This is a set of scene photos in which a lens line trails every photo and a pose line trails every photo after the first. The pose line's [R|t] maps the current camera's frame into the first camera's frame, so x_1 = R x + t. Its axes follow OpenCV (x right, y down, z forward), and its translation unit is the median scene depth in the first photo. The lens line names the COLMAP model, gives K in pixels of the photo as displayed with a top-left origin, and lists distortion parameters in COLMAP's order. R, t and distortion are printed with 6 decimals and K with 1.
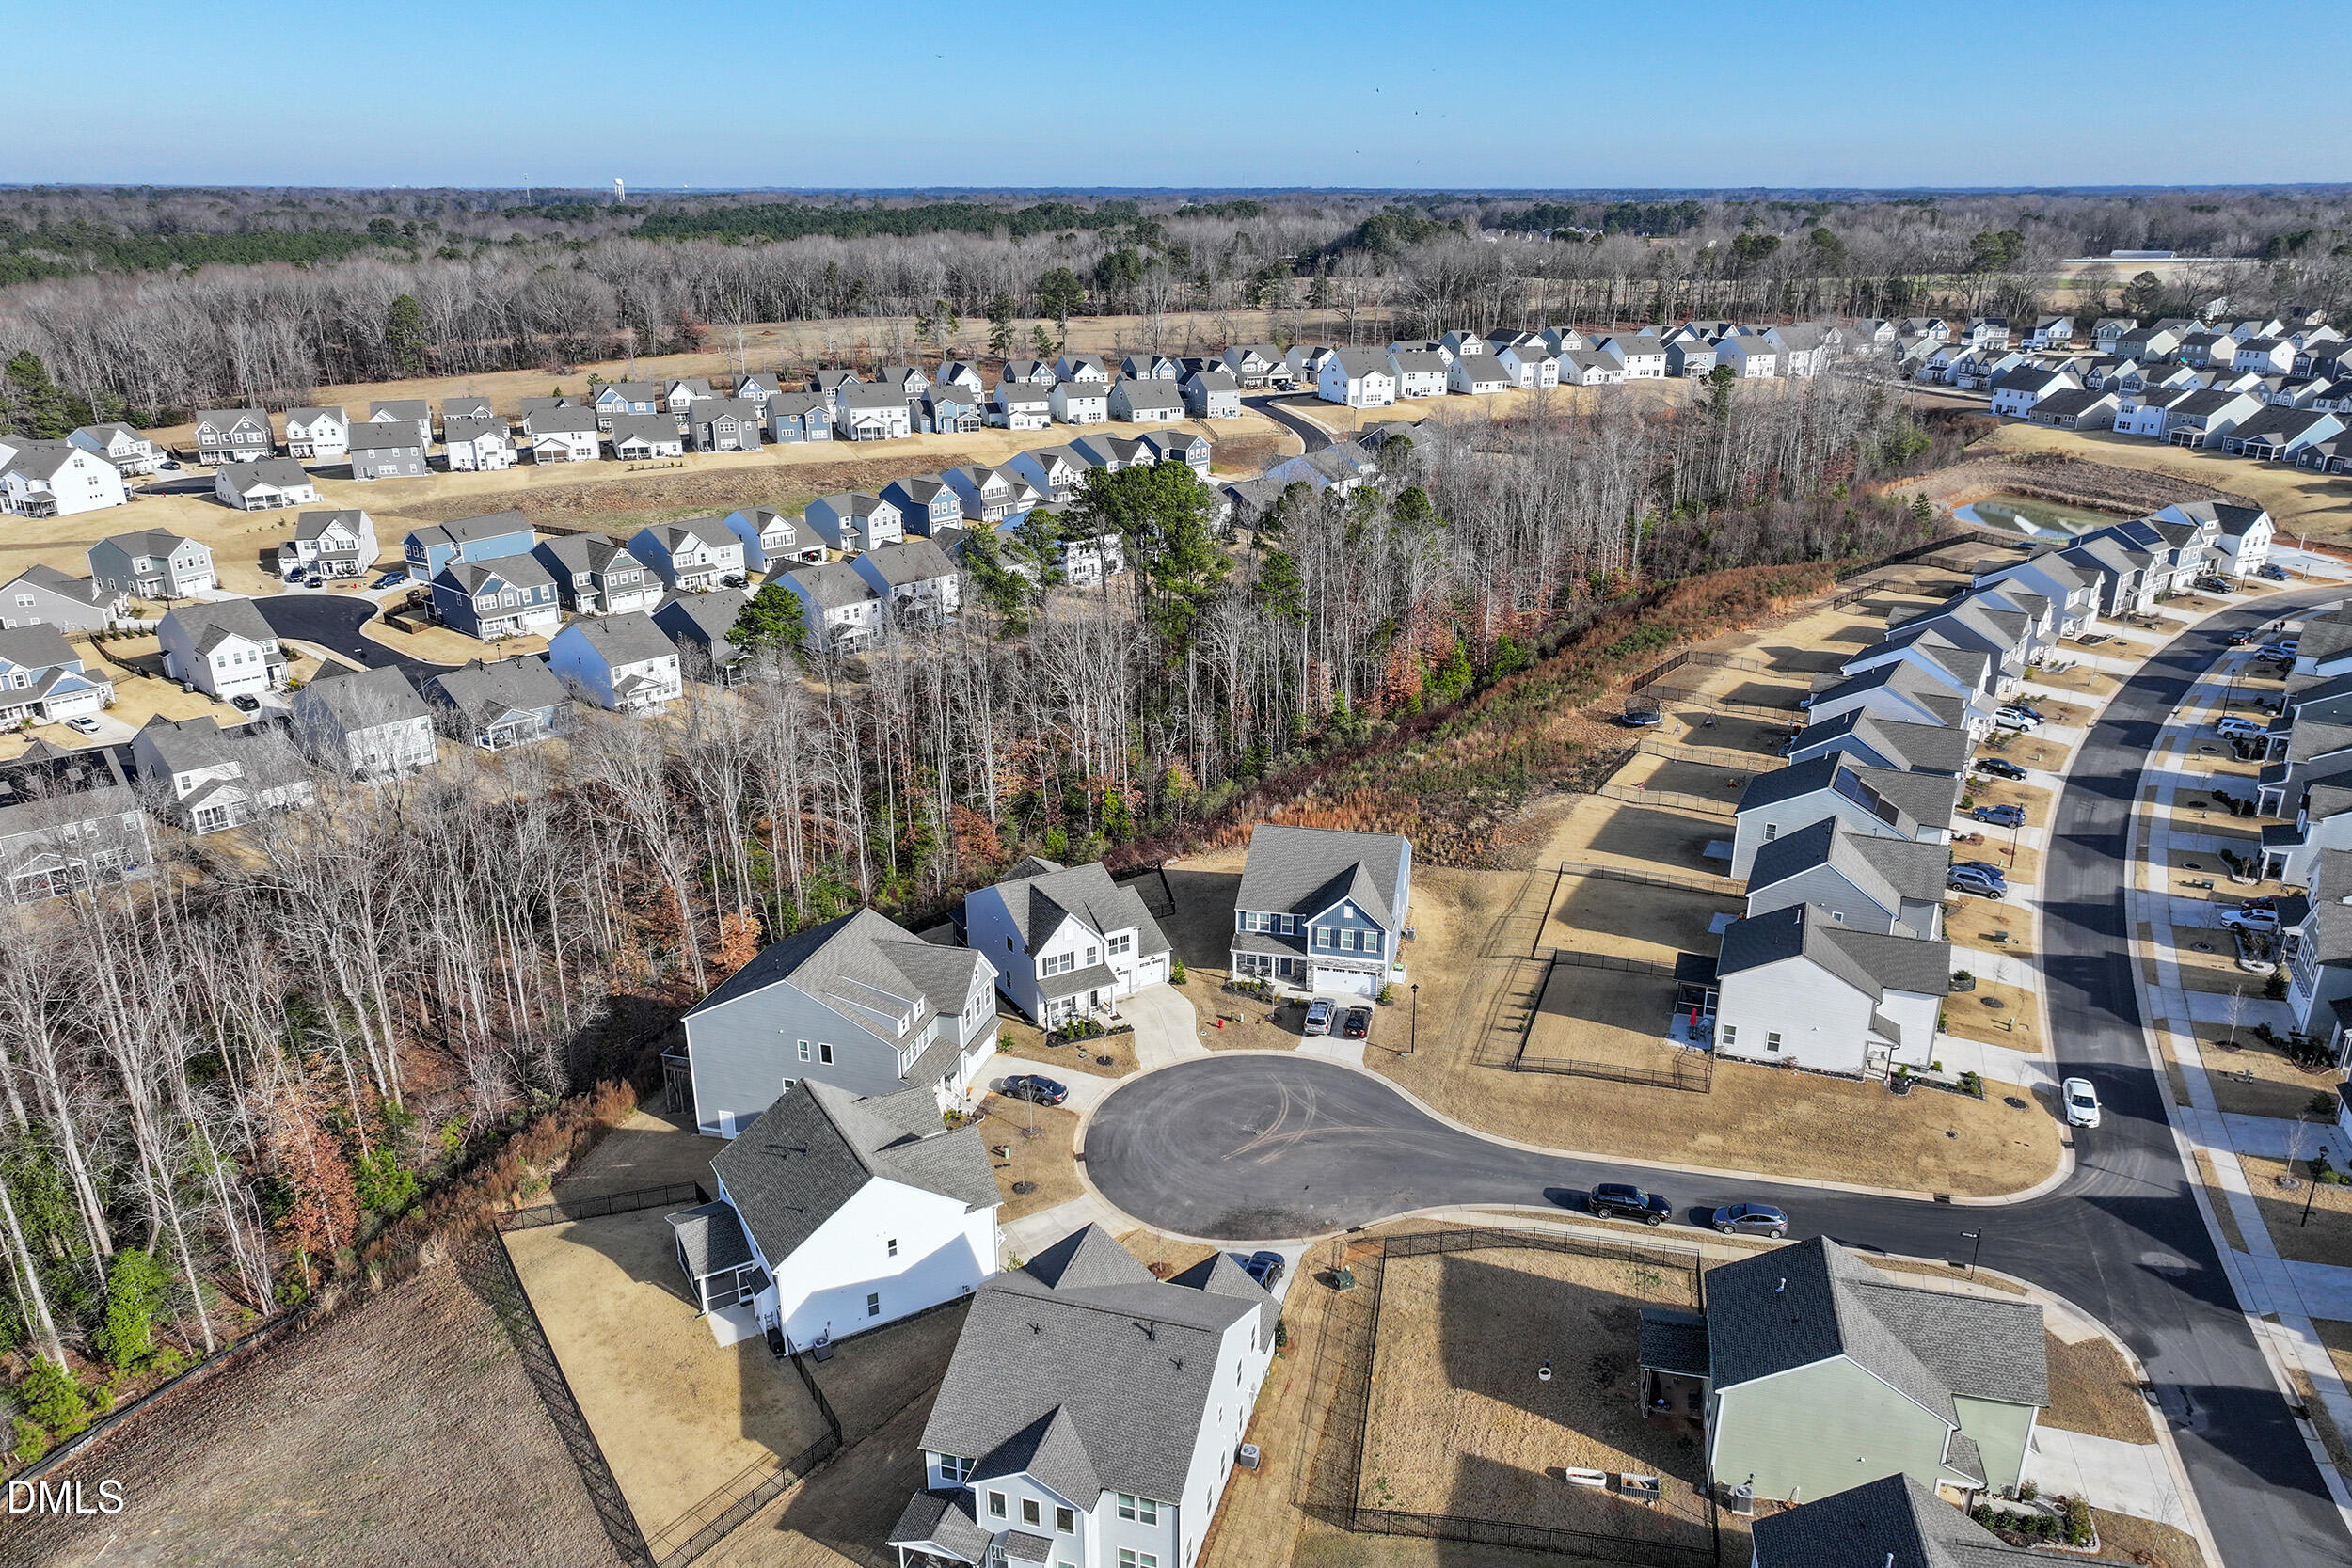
lens RADIAL K [[1649.2, 0, 1176.9], [0, 1649.2, 830.5], [0, 0, 1]] dist [-0.003330, 0.019142]
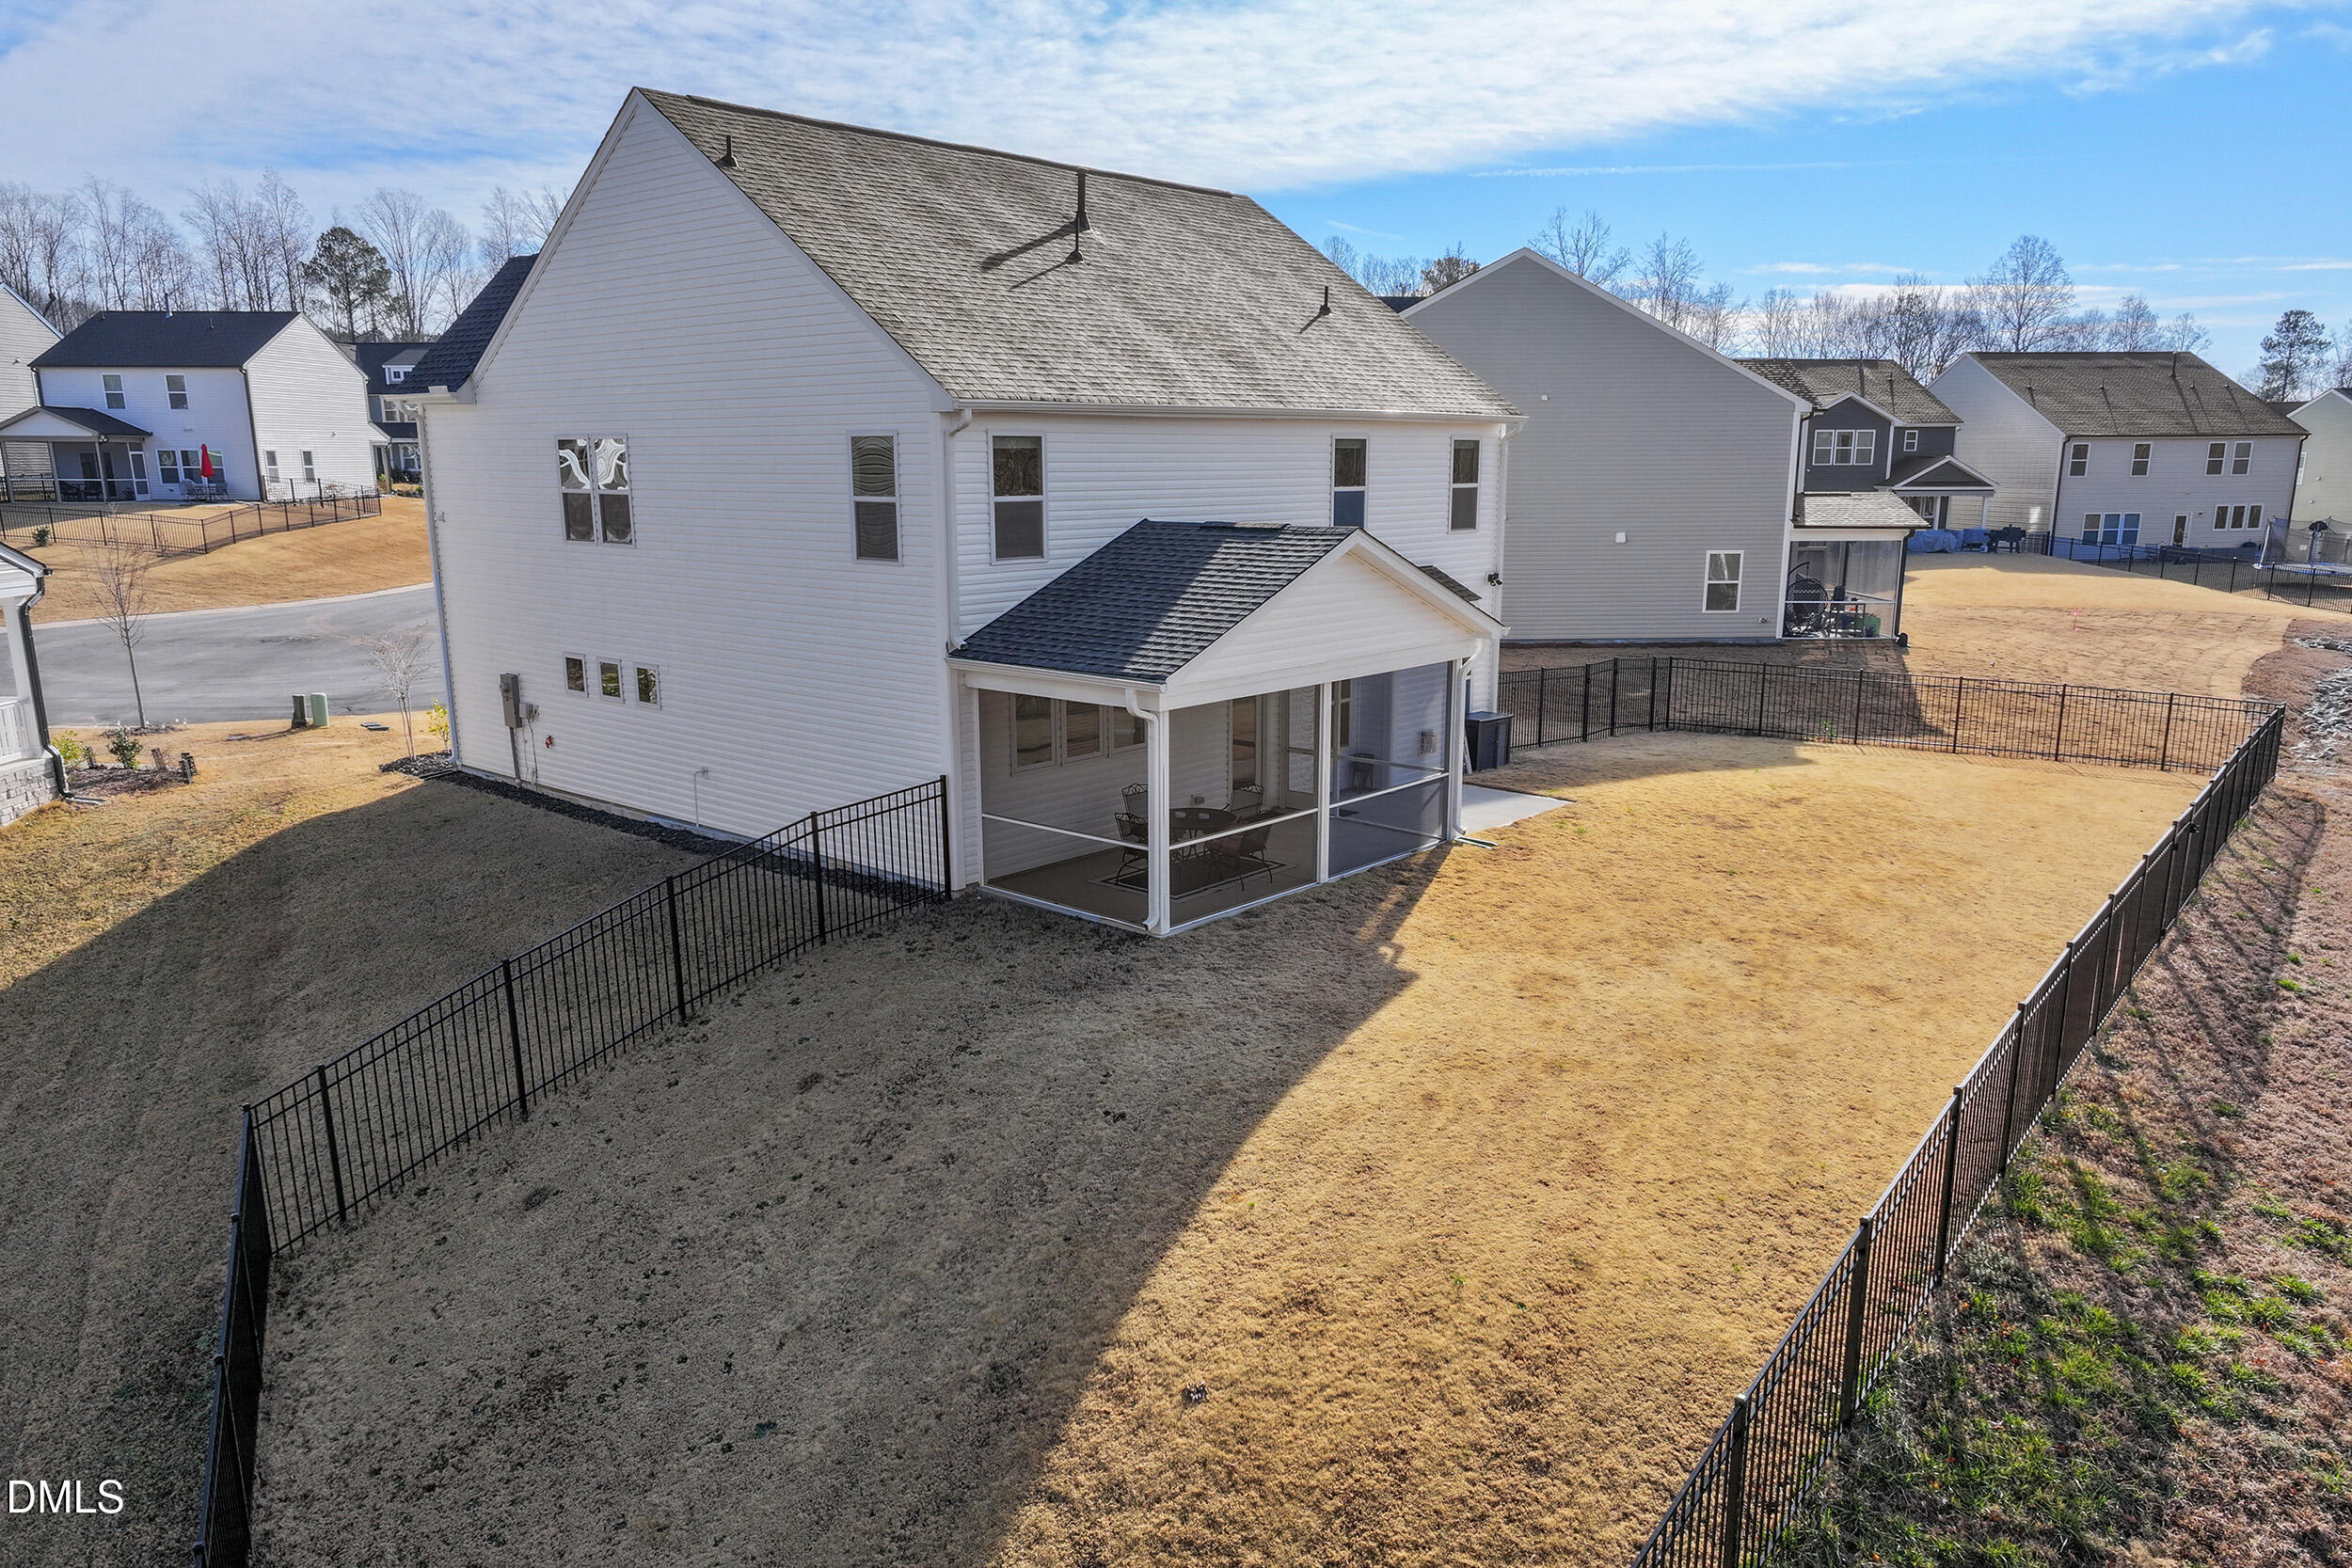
lens RADIAL K [[1649.2, 0, 1187.4], [0, 1649.2, 867.0], [0, 0, 1]] dist [-0.003330, 0.019142]
pose [[-0.328020, -0.226395, 0.917141, -0.384955], [0.343173, 0.875975, 0.338970, 0.157029], [-0.880134, 0.425927, -0.209645, 0.846873]]
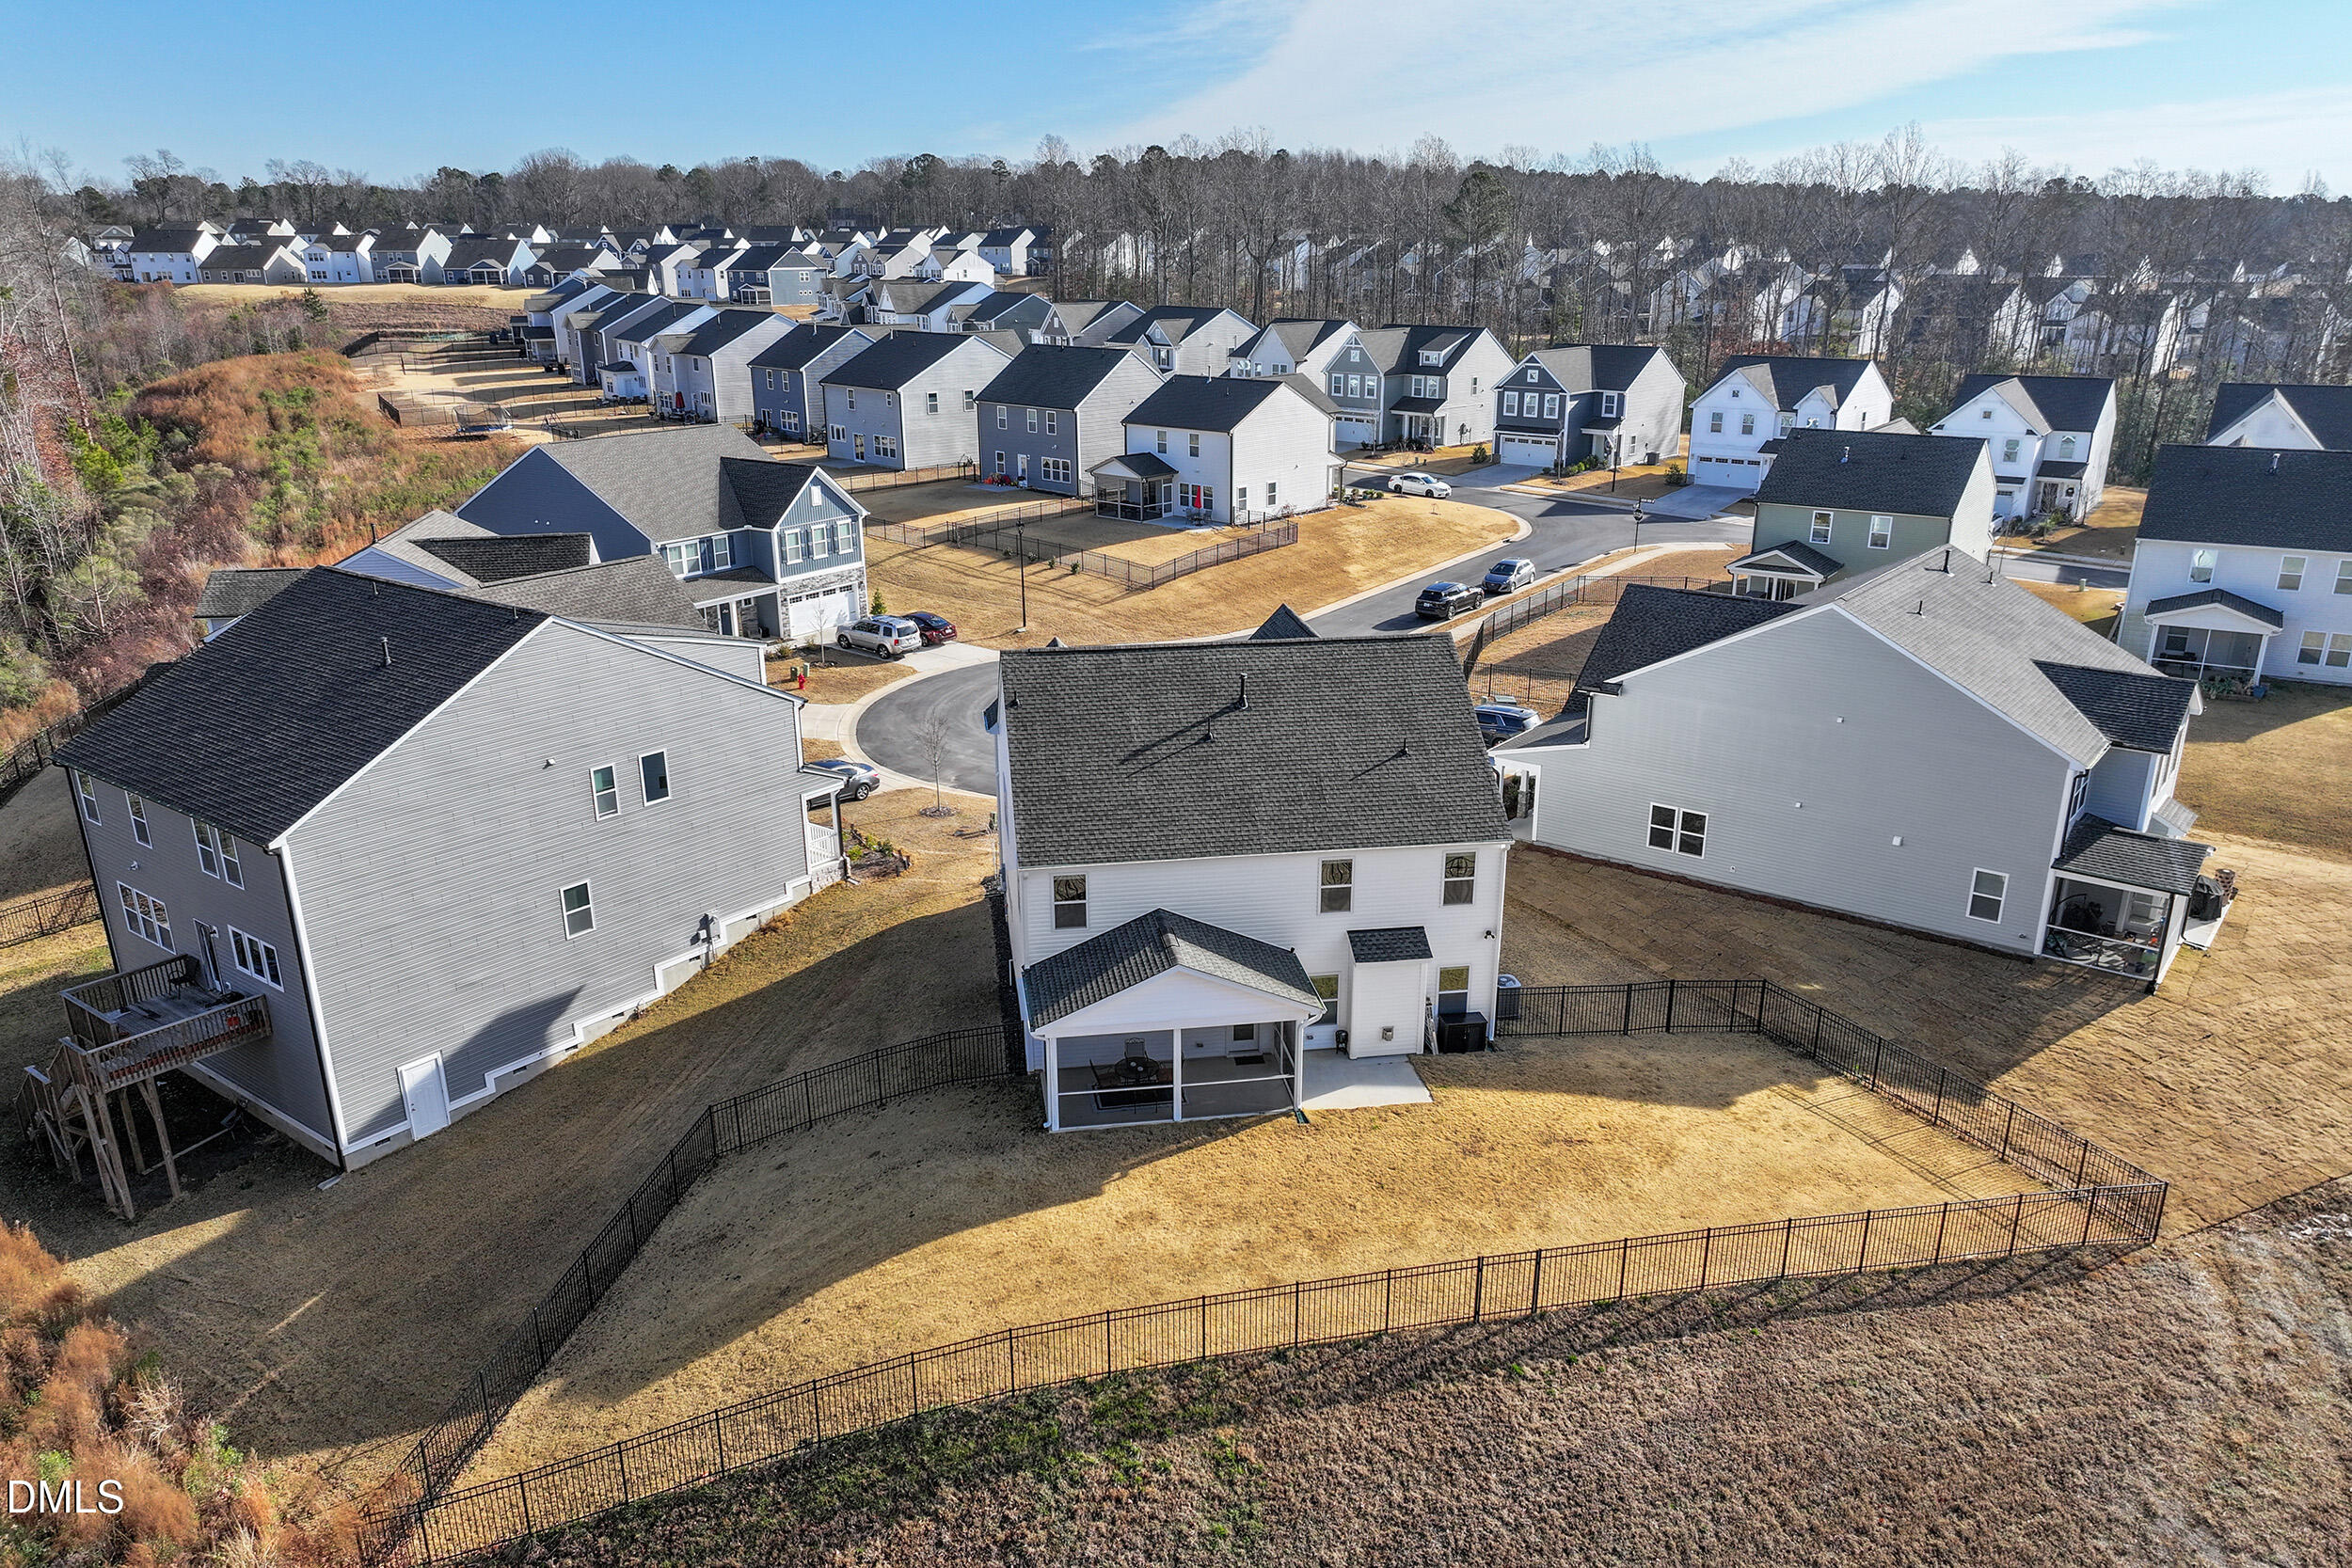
lens RADIAL K [[1649.2, 0, 1184.3], [0, 1649.2, 850.2], [0, 0, 1]] dist [-0.003330, 0.019142]
pose [[0.361194, -0.322452, 0.874965, -0.505384], [0.339765, 0.919316, 0.198538, 0.105655], [-0.868389, 0.225571, 0.441609, 0.640530]]
